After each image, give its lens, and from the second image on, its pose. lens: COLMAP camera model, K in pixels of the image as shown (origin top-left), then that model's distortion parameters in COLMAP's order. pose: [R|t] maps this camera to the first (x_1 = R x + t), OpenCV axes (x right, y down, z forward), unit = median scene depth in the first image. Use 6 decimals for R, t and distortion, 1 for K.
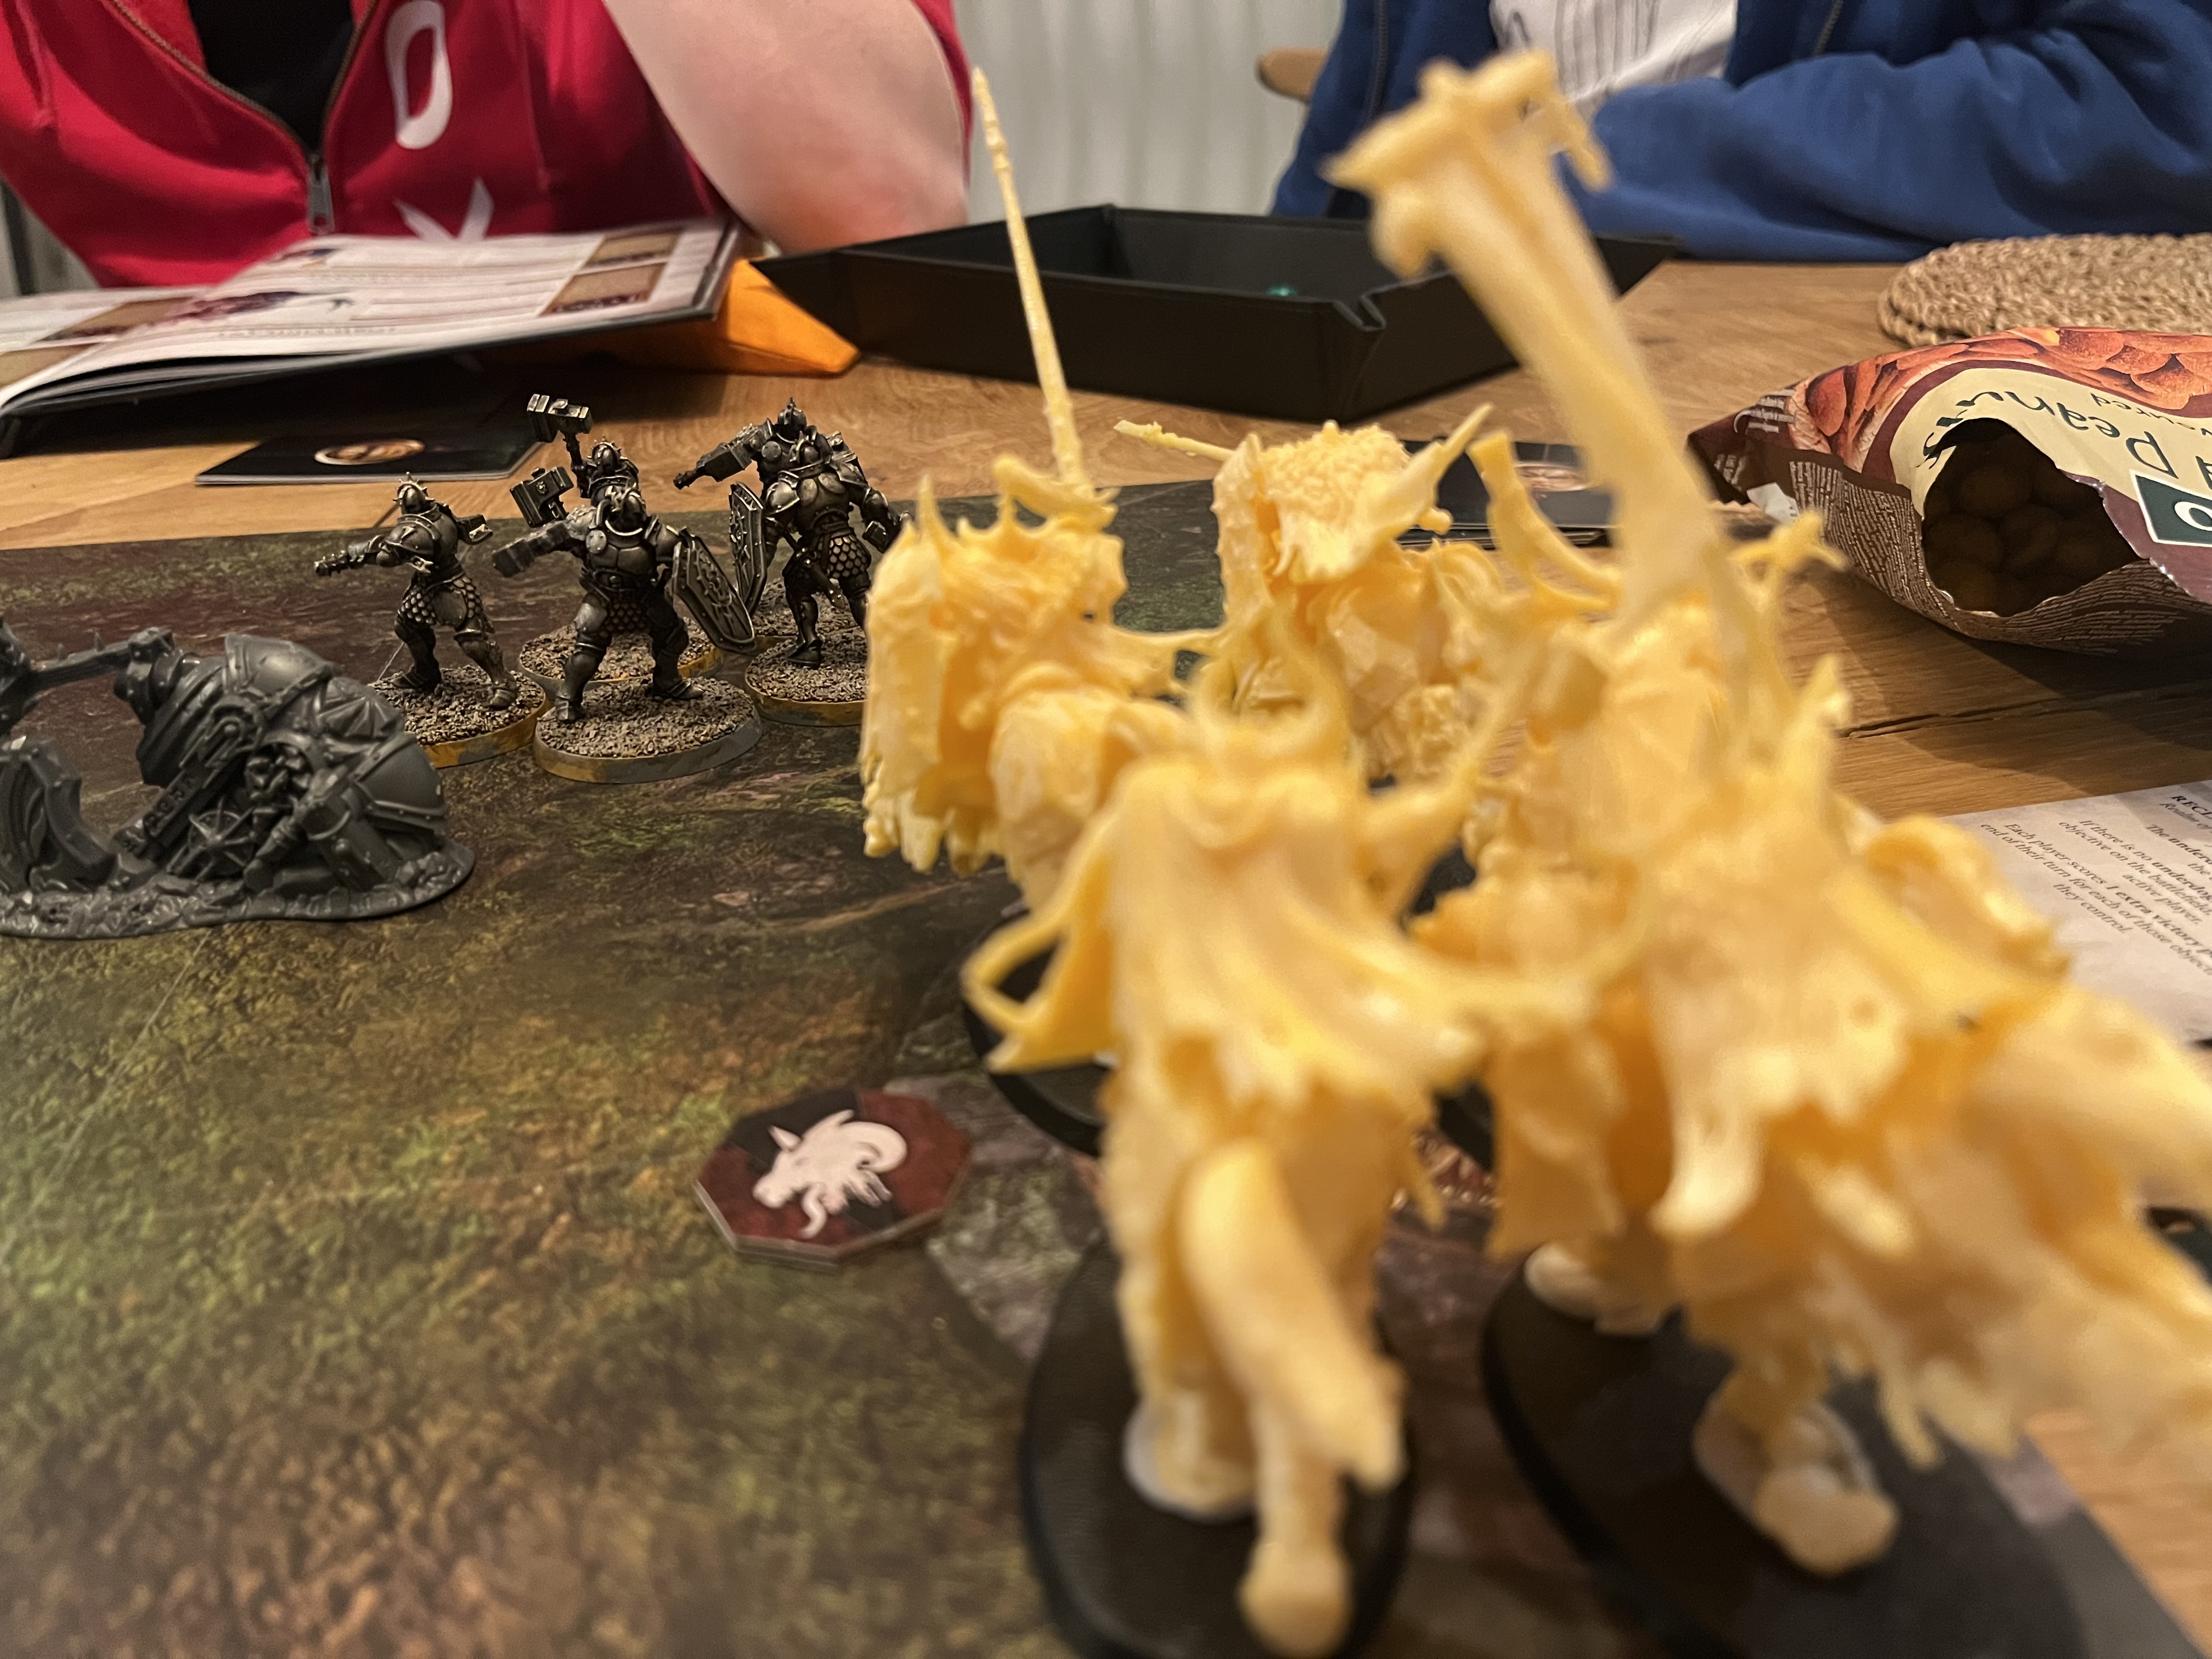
lens RADIAL K [[1720.3, 0, 1106.0], [0, 1720.3, 829.5], [0, 0, 1]] dist [0.001835, -0.000111]
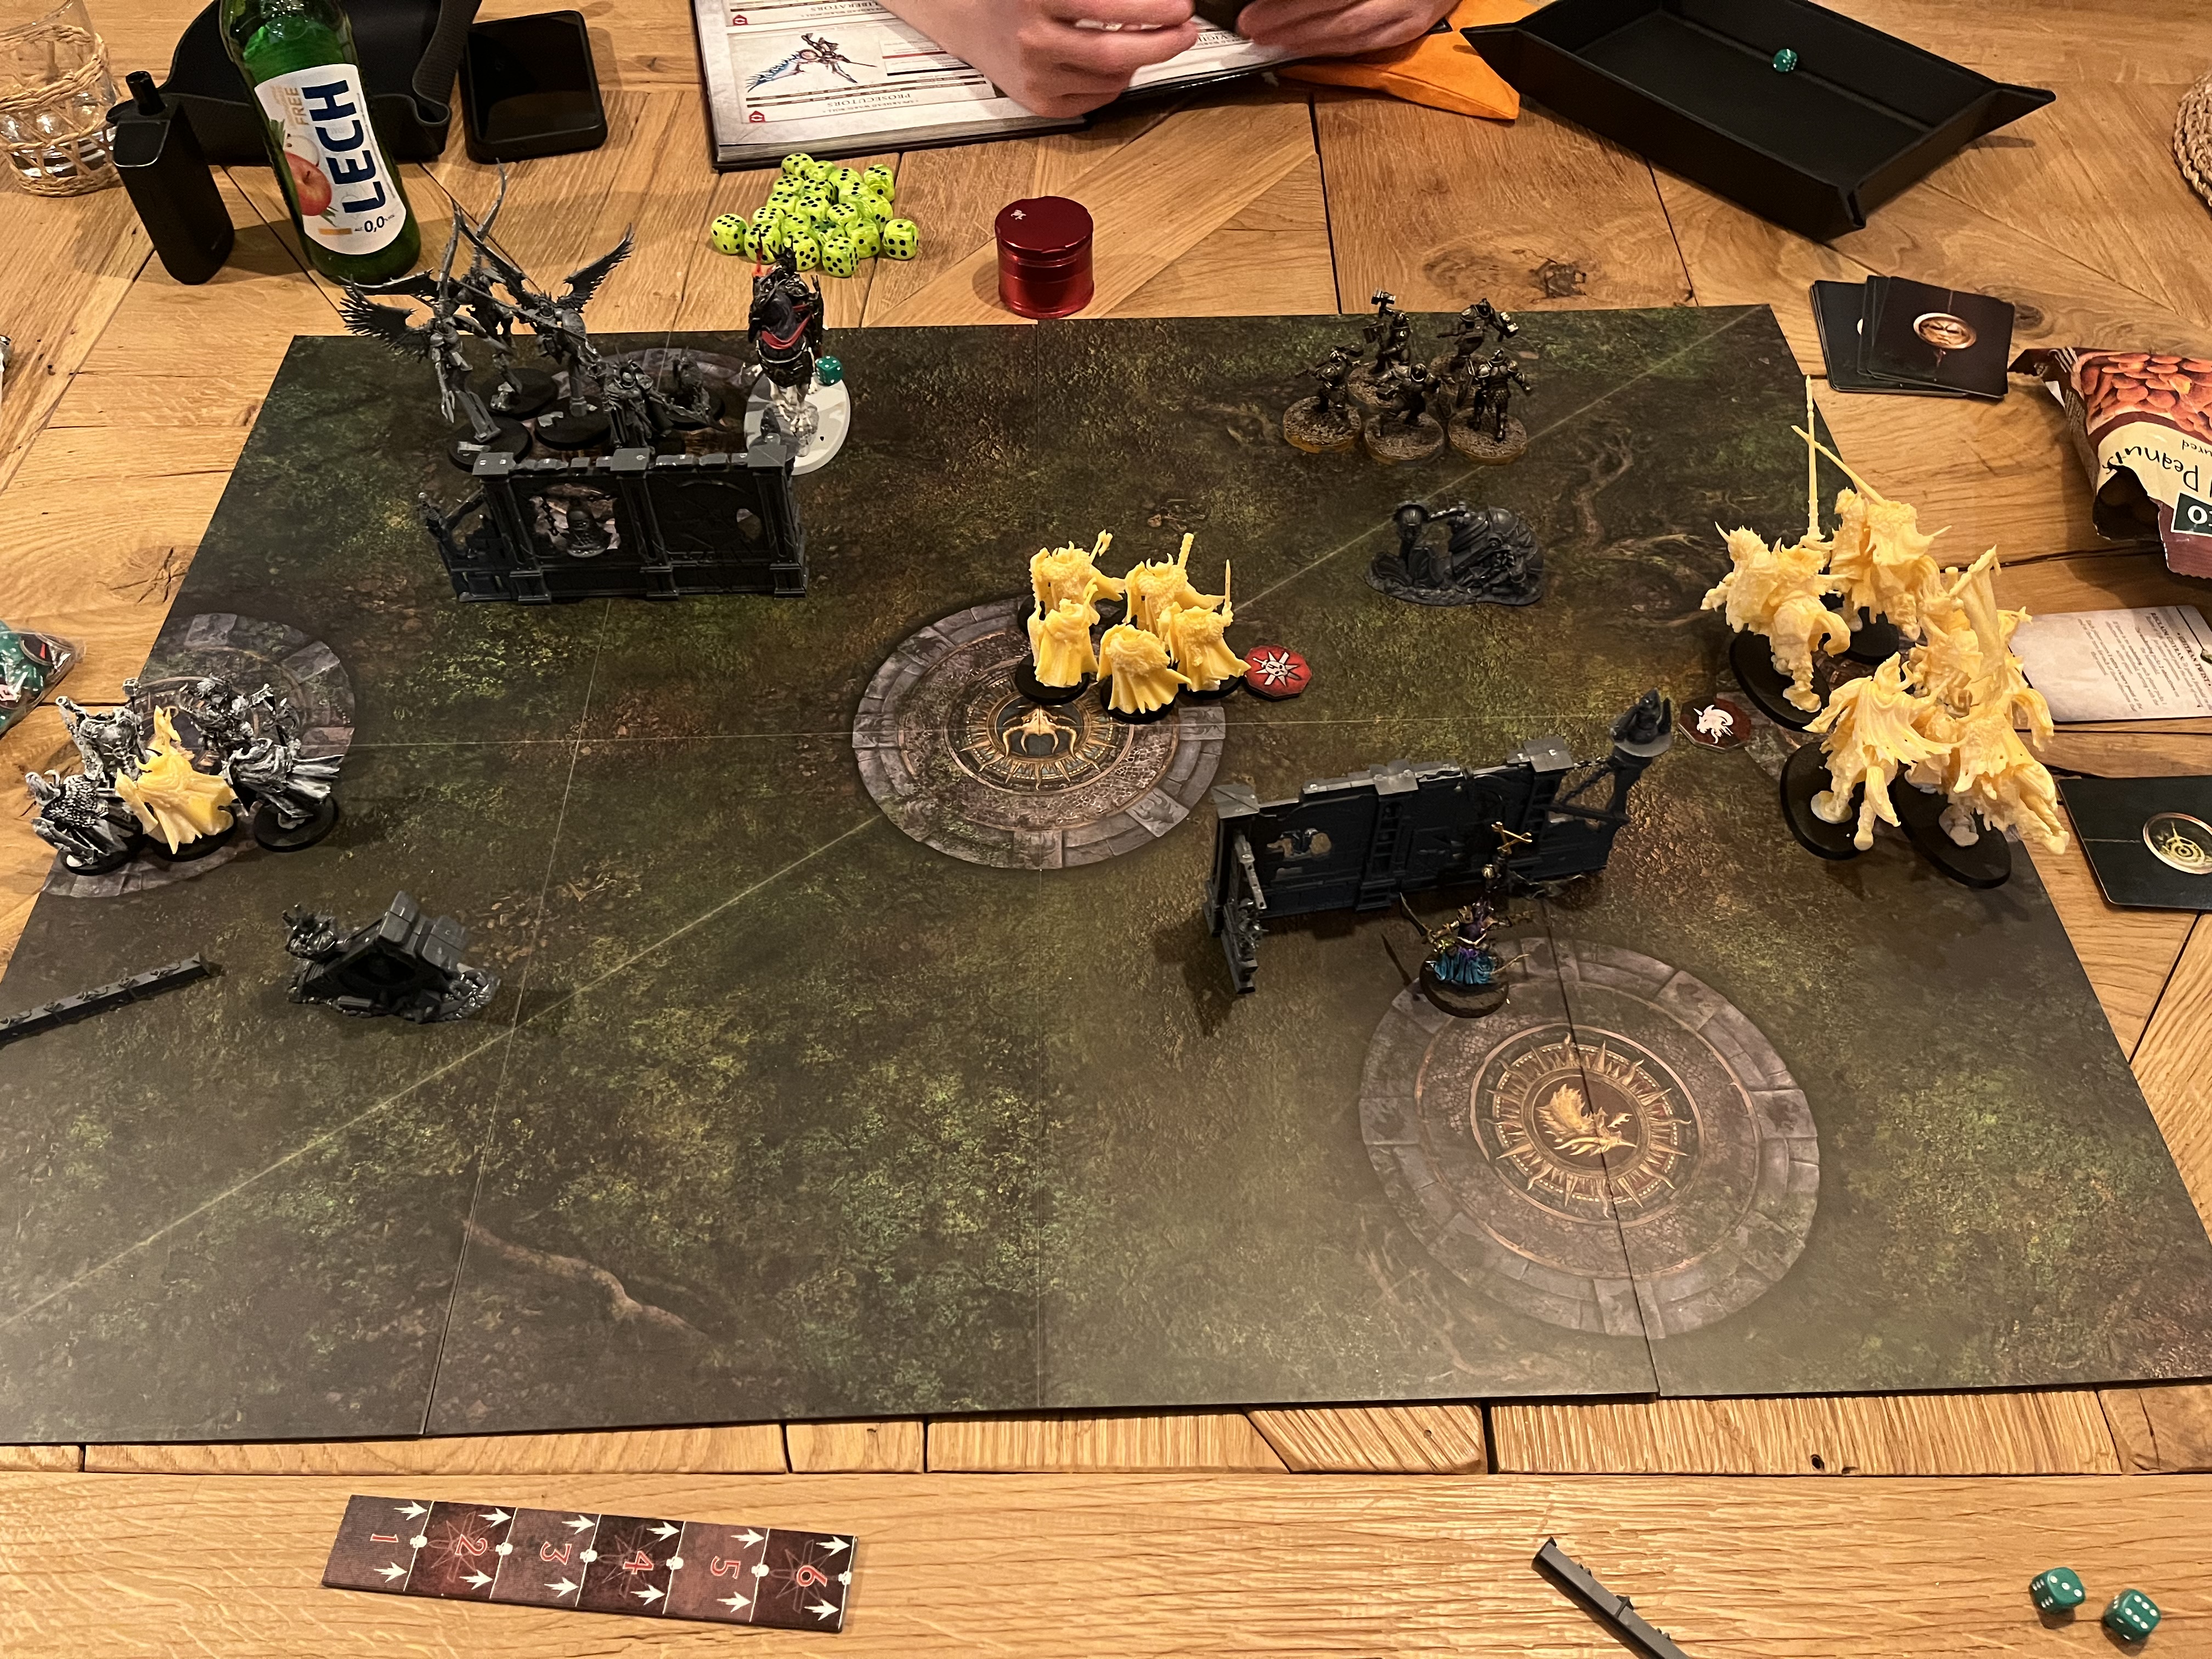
lens RADIAL K [[1720.3, 0, 1106.0], [0, 1720.3, 829.5], [0, 0, 1]] dist [0.001835, -0.000111]
pose [[0.992766, 0.106976, -0.054512, -1.225272], [-0.074039, 0.902884, 0.423461, -1.064105], [0.094518, -0.416362, 0.904273, -2.565582]]
